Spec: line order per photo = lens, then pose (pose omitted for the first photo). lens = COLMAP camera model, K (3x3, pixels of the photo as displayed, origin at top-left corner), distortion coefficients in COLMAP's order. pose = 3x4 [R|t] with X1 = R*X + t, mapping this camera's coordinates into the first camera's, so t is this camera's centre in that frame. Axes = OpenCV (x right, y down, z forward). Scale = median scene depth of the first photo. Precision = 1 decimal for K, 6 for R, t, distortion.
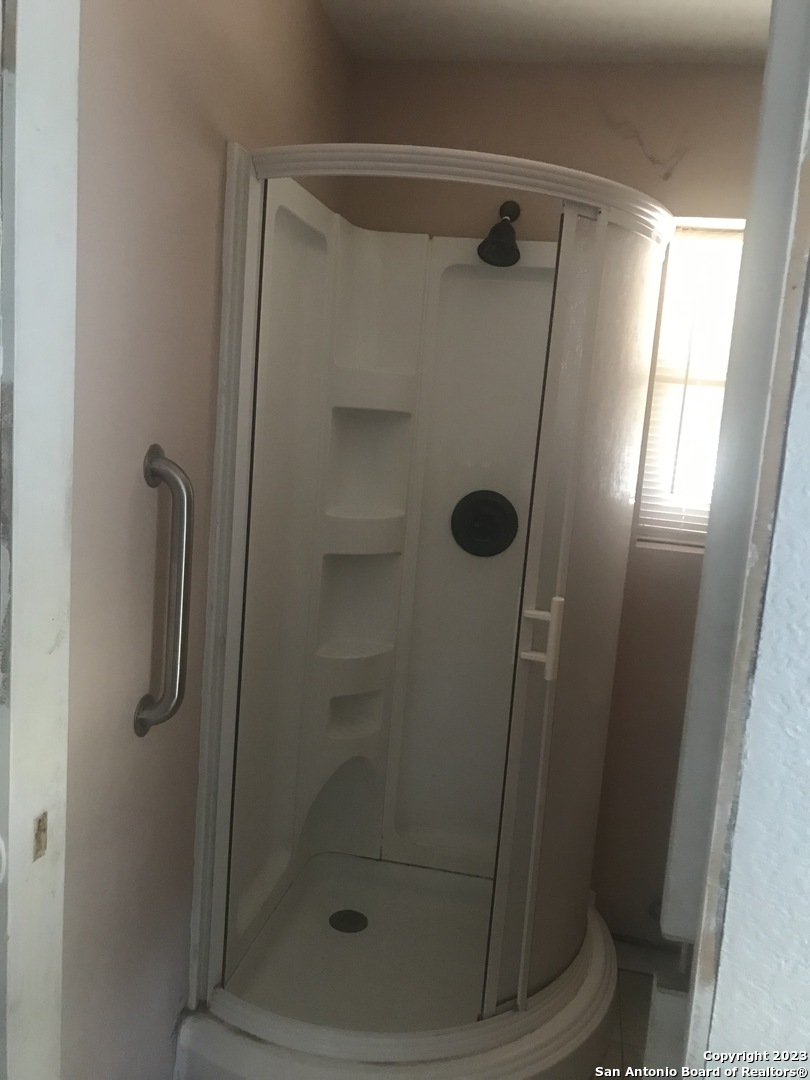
lens RADIAL K [[891.1, 0, 406.6], [0, 891.1, 539.8], [0, 0, 1]] dist [0.017094, -0.001917]
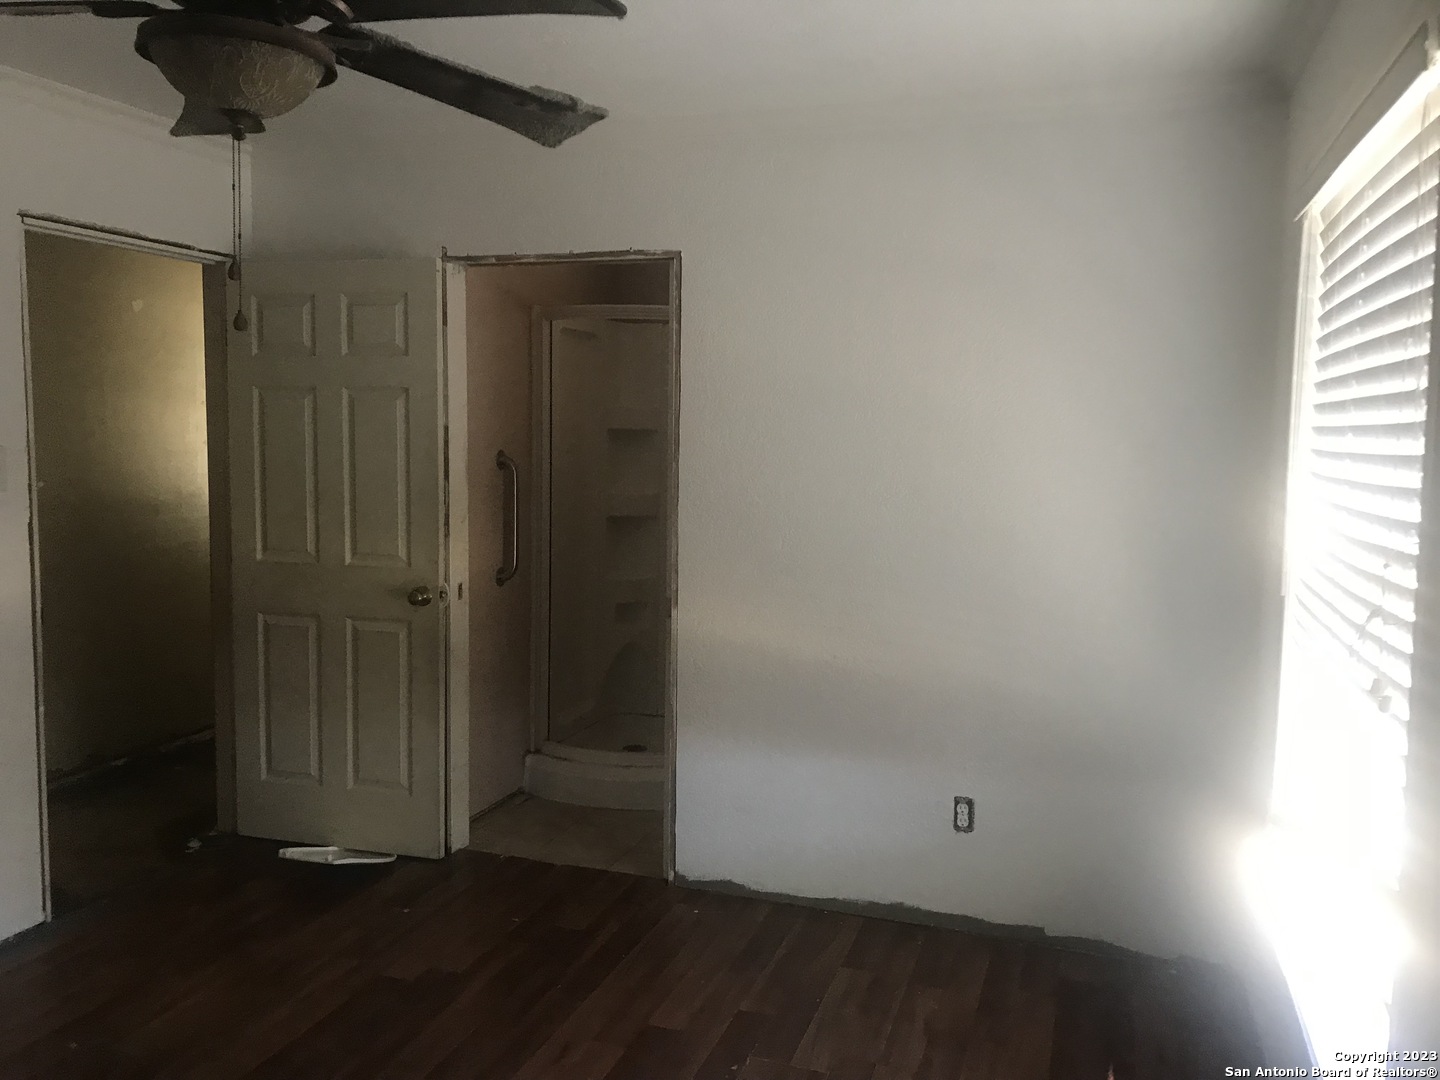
lens RADIAL K [[1188.1, 0, 716.6], [0, 1188.1, 543.7], [0, 0, 1]] dist [0.017094, -0.001917]
pose [[0.990877, -0.045806, -0.126745, 0.490861], [0.039127, 0.997736, -0.054693, 0.247415], [0.128964, 0.049235, 0.990426, -1.475454]]
